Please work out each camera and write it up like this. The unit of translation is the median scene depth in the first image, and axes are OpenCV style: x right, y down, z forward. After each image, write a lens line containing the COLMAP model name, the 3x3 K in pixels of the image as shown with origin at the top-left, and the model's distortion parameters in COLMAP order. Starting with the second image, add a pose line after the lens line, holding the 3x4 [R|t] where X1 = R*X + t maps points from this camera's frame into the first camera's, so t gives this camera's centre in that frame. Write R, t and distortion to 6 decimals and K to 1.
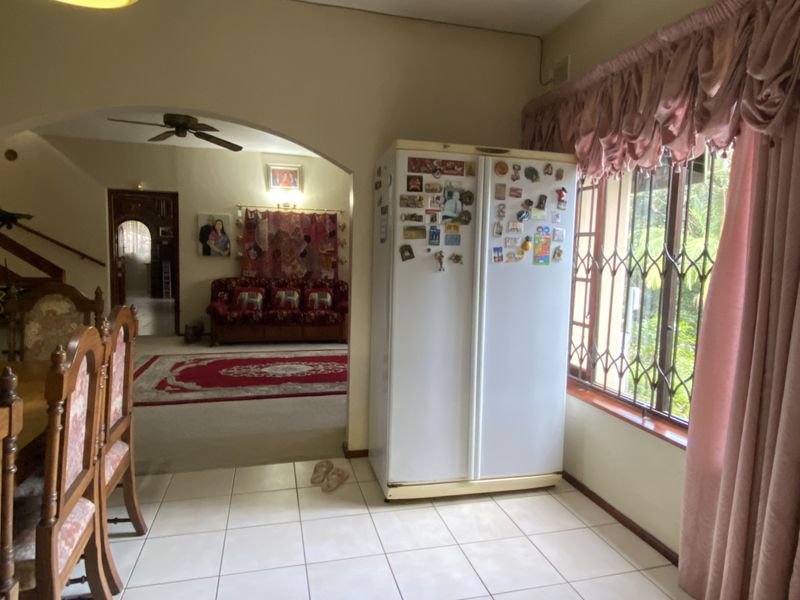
lens RADIAL K [[485.5, 0, 407.8], [0, 485.5, 296.4], [0, 0, 1]] dist [0.048400, -0.047612]
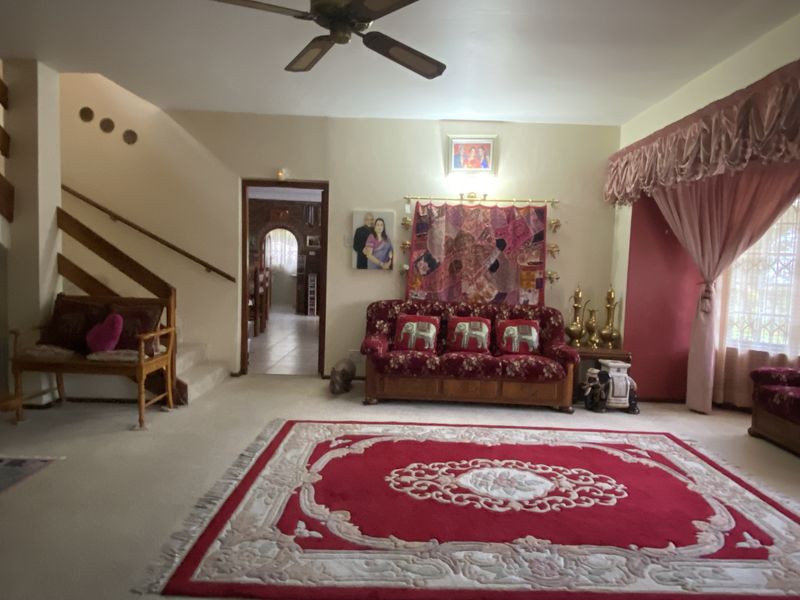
lens RADIAL K [[485.5, 0, 403.0], [0, 485.5, 296.6], [0, 0, 1]] dist [0.048400, -0.047612]
pose [[0.962007, 0.023584, -0.272005, -0.156142], [-0.030184, 0.999342, -0.020105, -0.029743], [0.271352, 0.027552, 0.962086, 0.327707]]
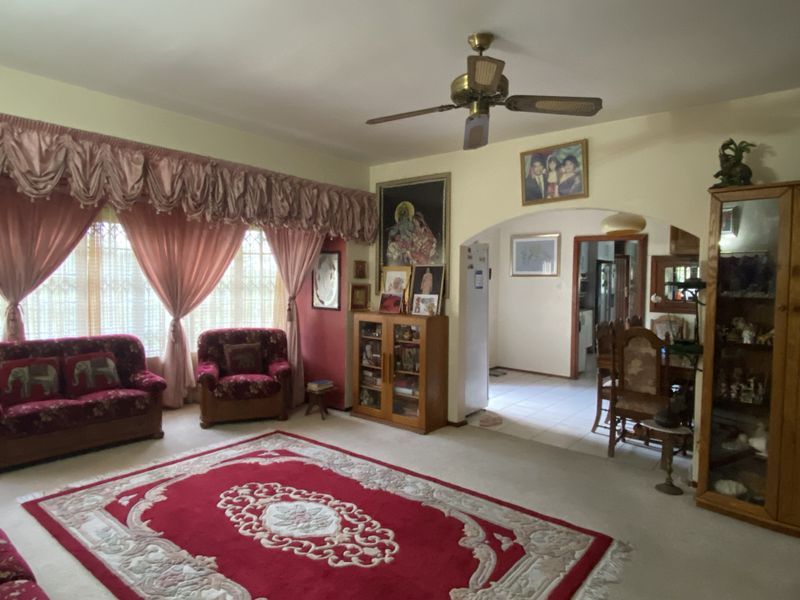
lens RADIAL K [[485.5, 0, 399.9], [0, 485.5, 296.3], [0, 0, 1]] dist [0.048400, -0.047612]
pose [[-0.568625, -0.069790, 0.819631, -0.548234], [0.040562, 0.992804, 0.112676, -0.116373], [-0.821596, 0.097316, -0.561702, 0.875861]]
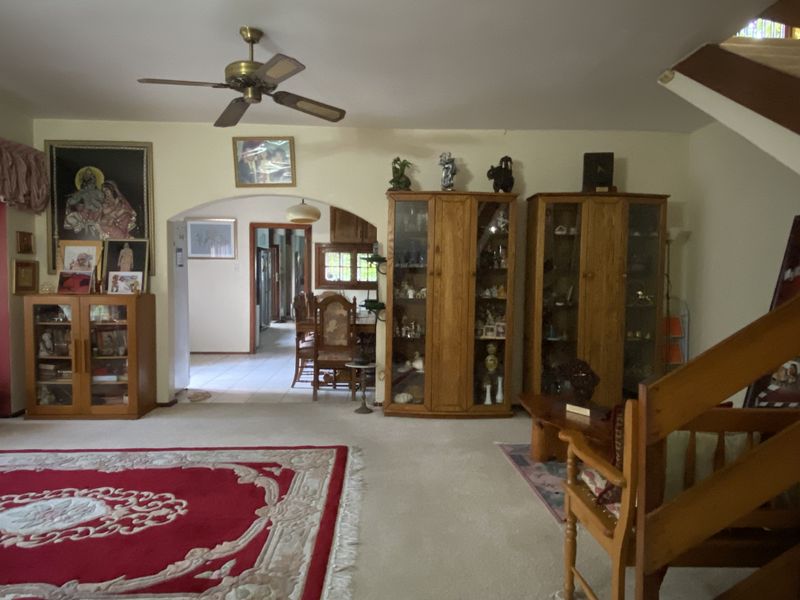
lens RADIAL K [[485.5, 0, 395.6], [0, 485.5, 301.9], [0, 0, 1]] dist [0.048400, -0.047612]
pose [[-0.970748, -0.055565, 0.233581, -0.500423], [-0.021181, 0.988878, 0.147210, -0.102899], [-0.239163, 0.137957, -0.961129, 0.996380]]
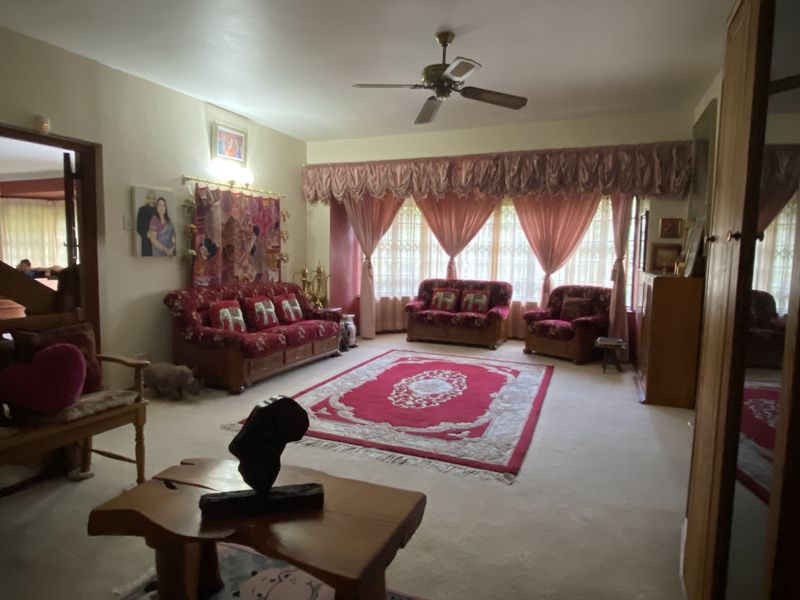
lens RADIAL K [[485.5, 0, 400.6], [0, 485.5, 294.0], [0, 0, 1]] dist [0.048400, -0.047612]
pose [[0.617348, -0.083749, 0.782219, -0.685364], [0.070240, 0.996214, 0.051225, -0.044607], [-0.783548, 0.023320, 0.620894, 0.370320]]
